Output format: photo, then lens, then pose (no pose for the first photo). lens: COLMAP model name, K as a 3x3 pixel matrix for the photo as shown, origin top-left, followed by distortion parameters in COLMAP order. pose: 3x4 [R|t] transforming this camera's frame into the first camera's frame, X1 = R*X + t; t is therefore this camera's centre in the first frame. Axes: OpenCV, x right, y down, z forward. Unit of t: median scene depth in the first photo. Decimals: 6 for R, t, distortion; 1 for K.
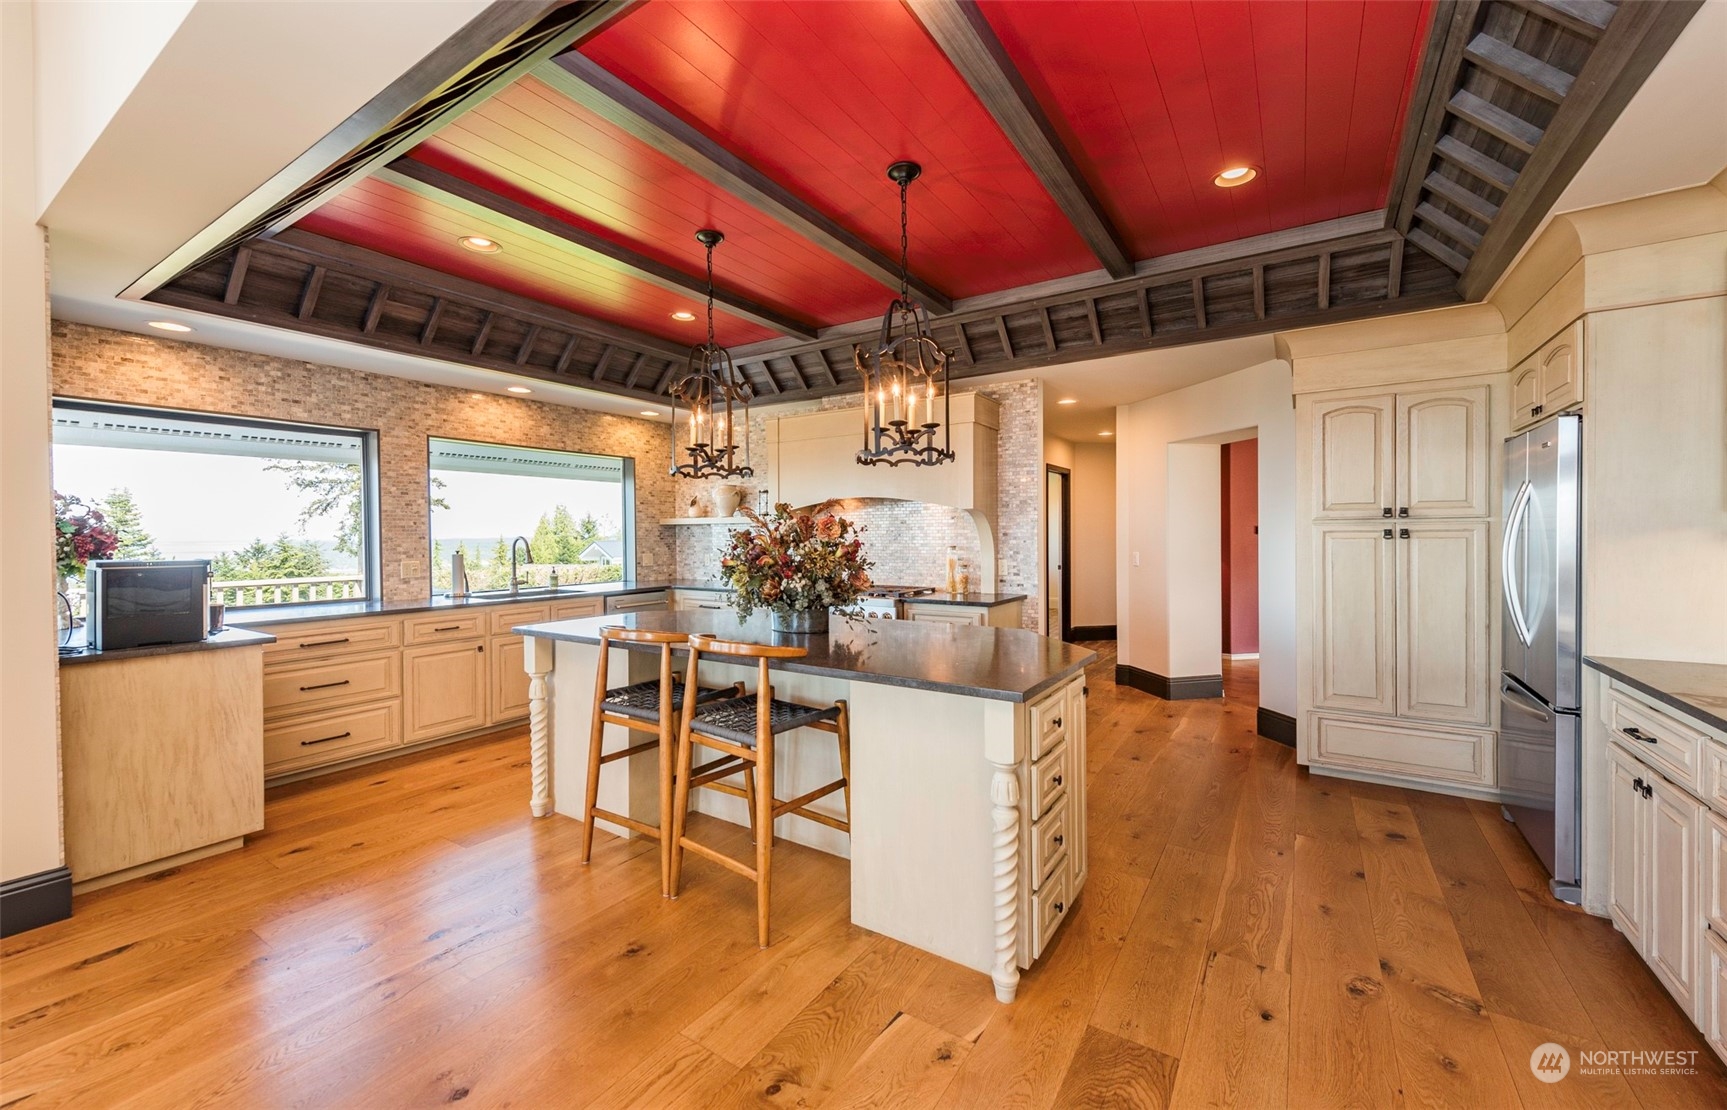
lens RADIAL K [[687.4, 0, 864.5], [0, 687.4, 543.1], [0, 0, 1]] dist [-0.000168, -0.000007]
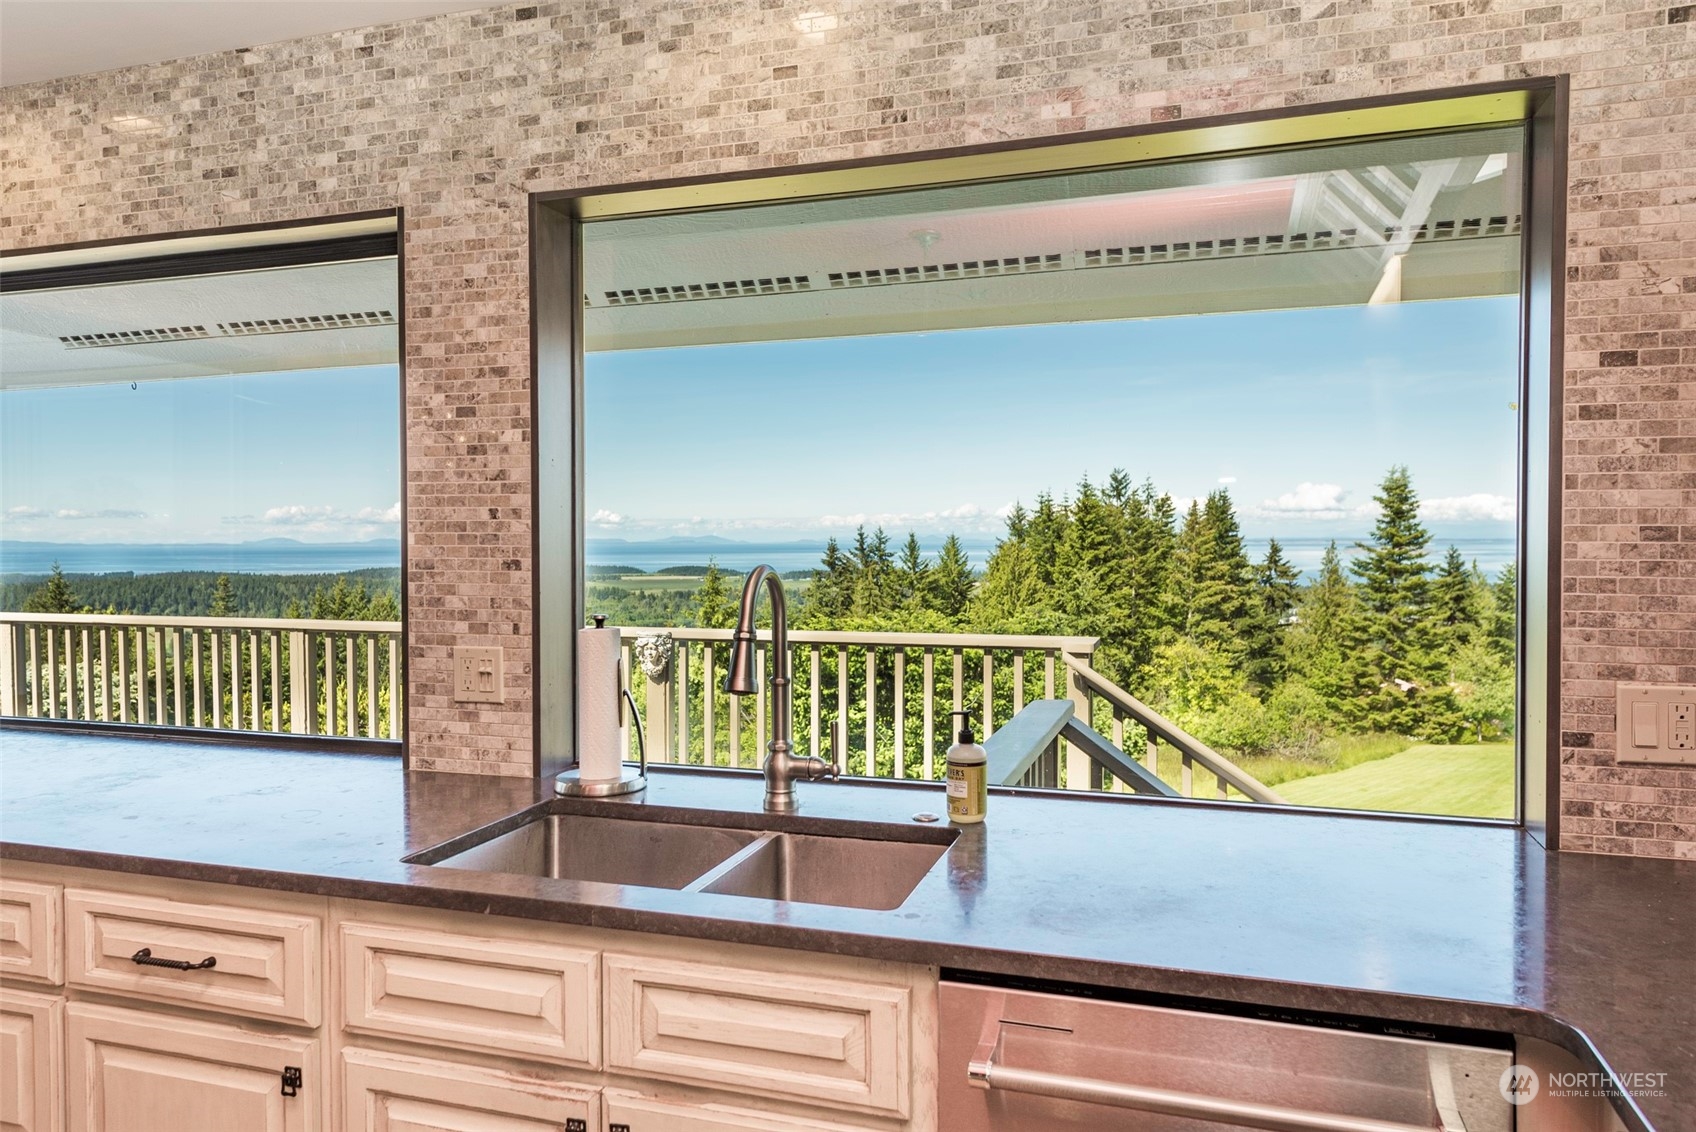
lens RADIAL K [[1132.6, 0, 847.4], [0, 1132.6, 566.1], [0, 0, 1]] dist [0.003928, -0.000722]
pose [[0.259668, 0.030430, -0.965218, -0.160669], [-0.010990, 0.999532, 0.028555, -0.022443], [0.965635, 0.003193, 0.259881, 1.030652]]
